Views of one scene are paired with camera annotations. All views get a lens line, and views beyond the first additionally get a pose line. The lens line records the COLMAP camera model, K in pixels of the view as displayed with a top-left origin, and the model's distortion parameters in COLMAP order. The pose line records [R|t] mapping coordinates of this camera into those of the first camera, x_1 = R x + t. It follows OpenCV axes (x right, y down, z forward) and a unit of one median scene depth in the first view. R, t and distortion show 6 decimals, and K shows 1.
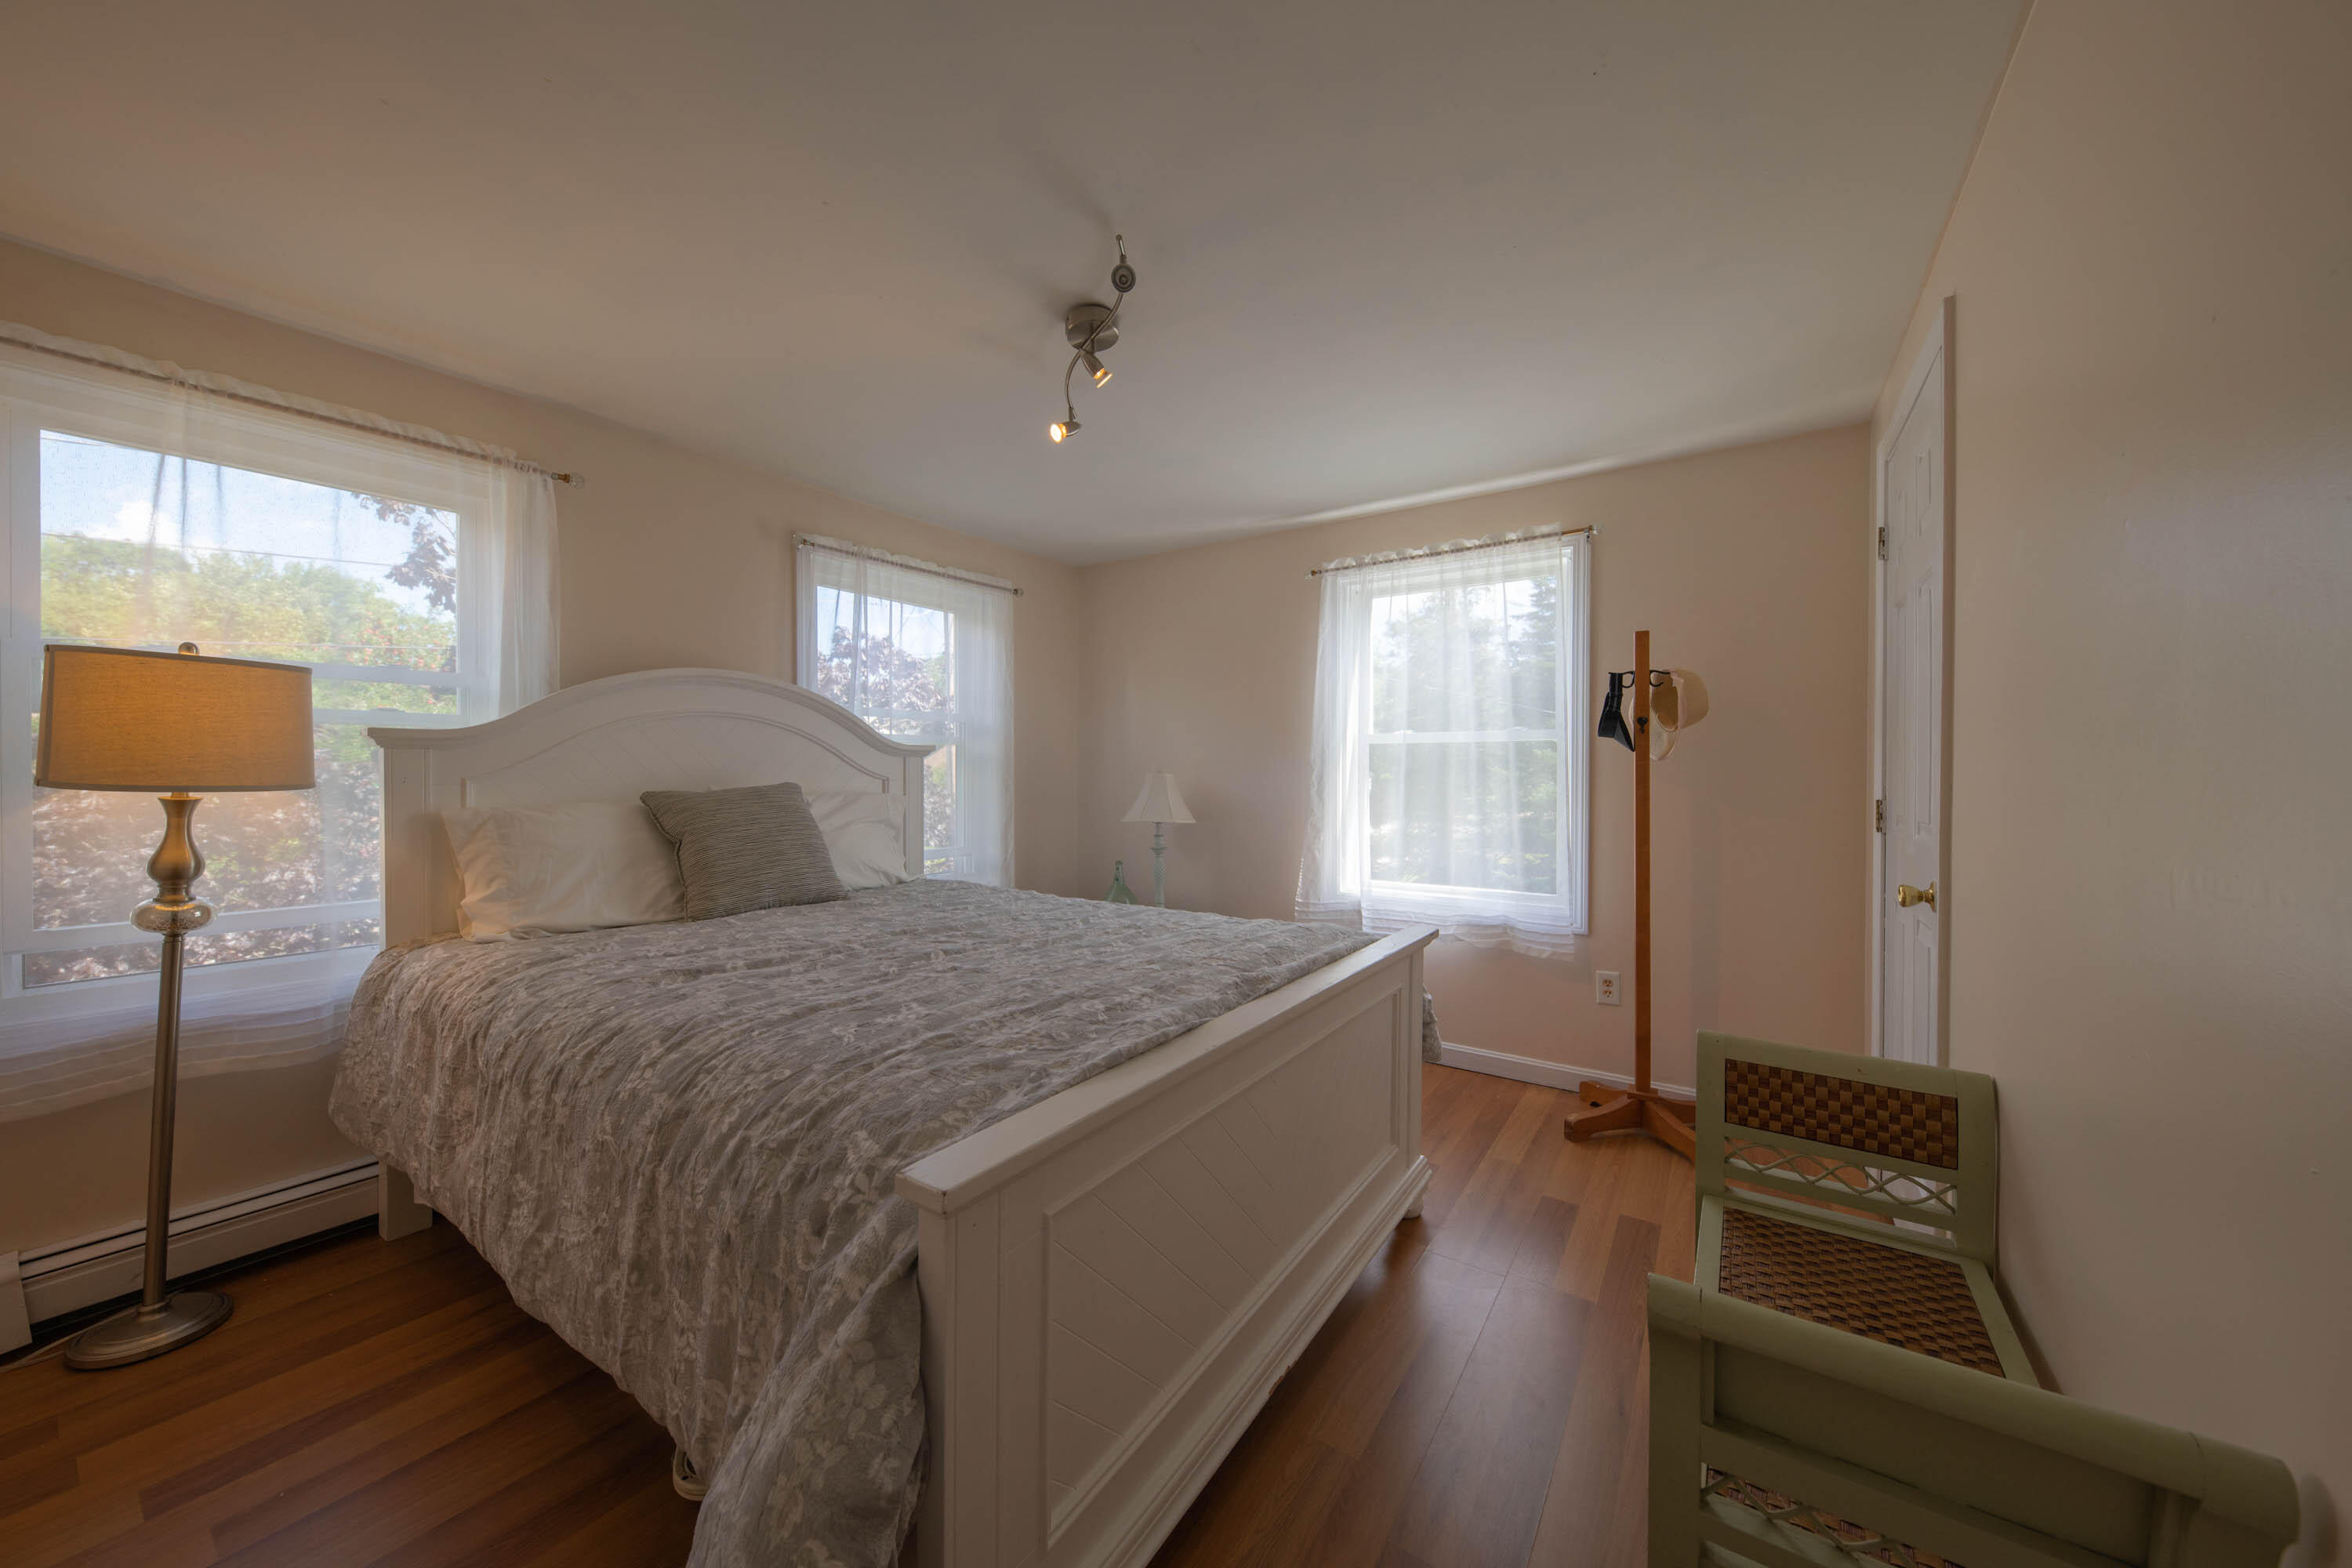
lens RADIAL K [[805.4, 0, 1184.2], [0, 805.4, 780.7], [0, 0, 1]] dist [0.013248, -0.008071]
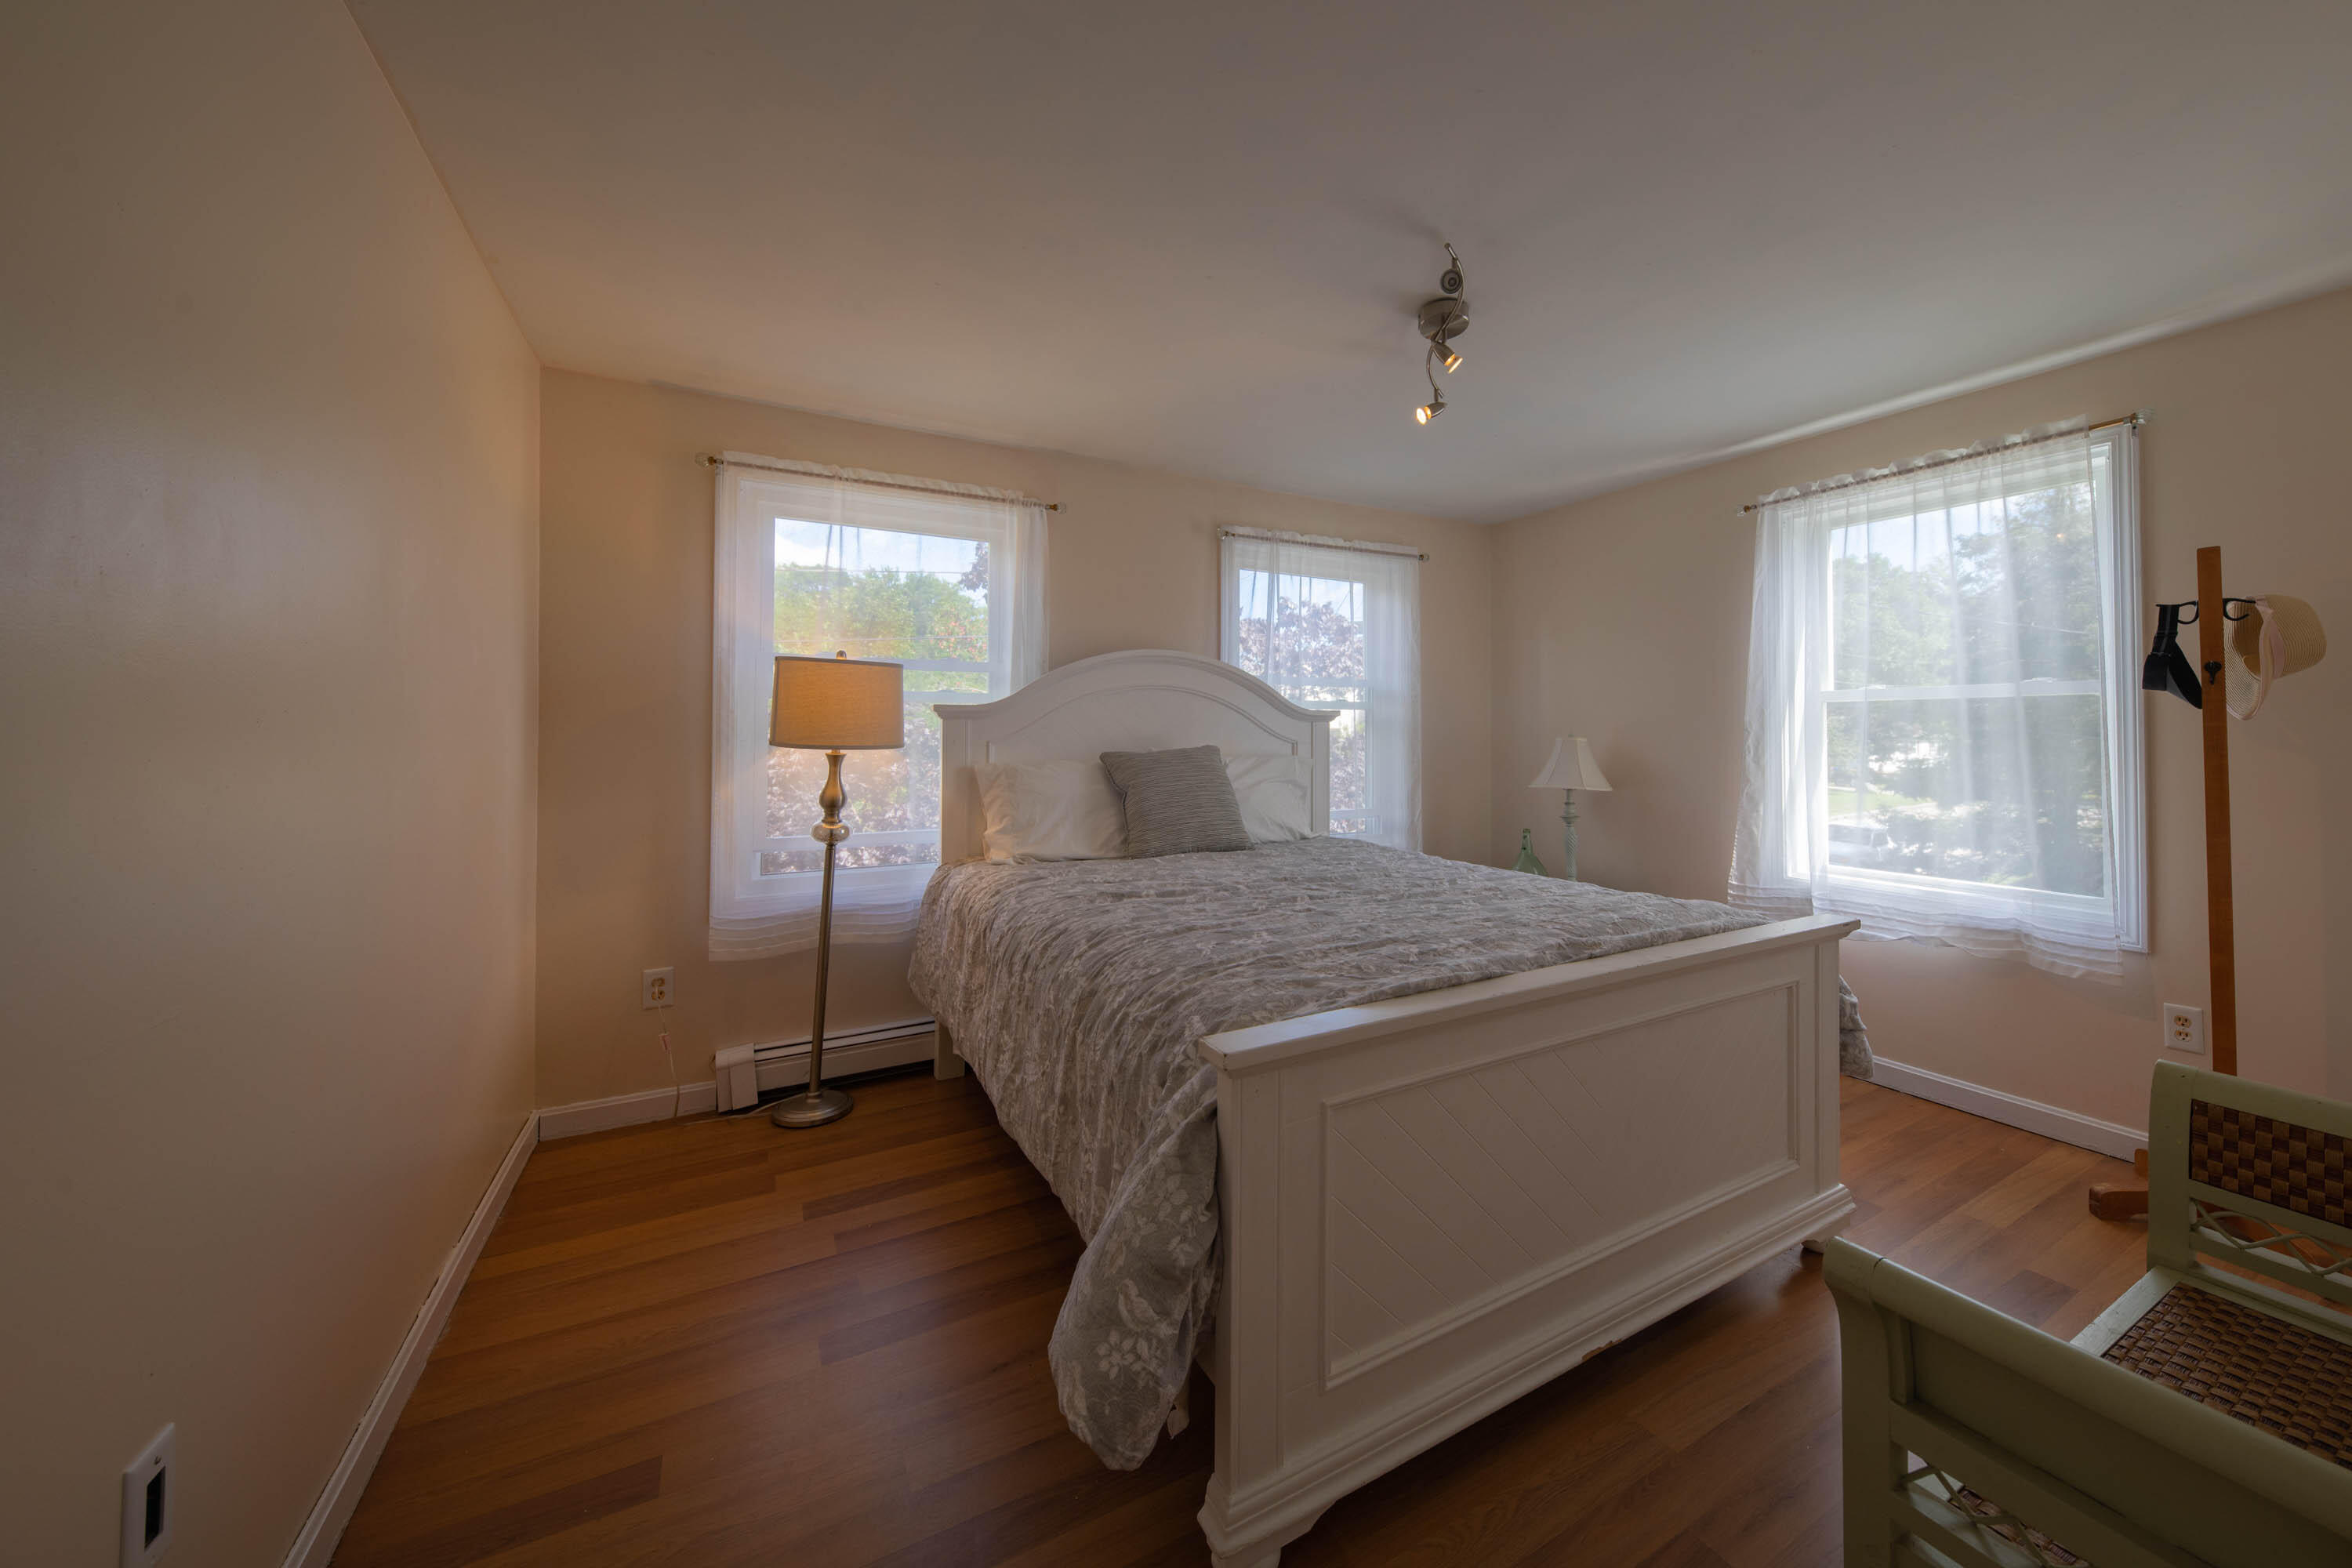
lens RADIAL K [[853.8, 0, 1269.1], [0, 853.8, 721.1], [0, 0, 1]] dist [0.008107, -0.005891]
pose [[0.908184, -0.007577, -0.418502, 0.143365], [-0.003899, 0.999640, -0.026559, -0.000020], [0.418552, 0.025752, 0.907828, -0.102556]]
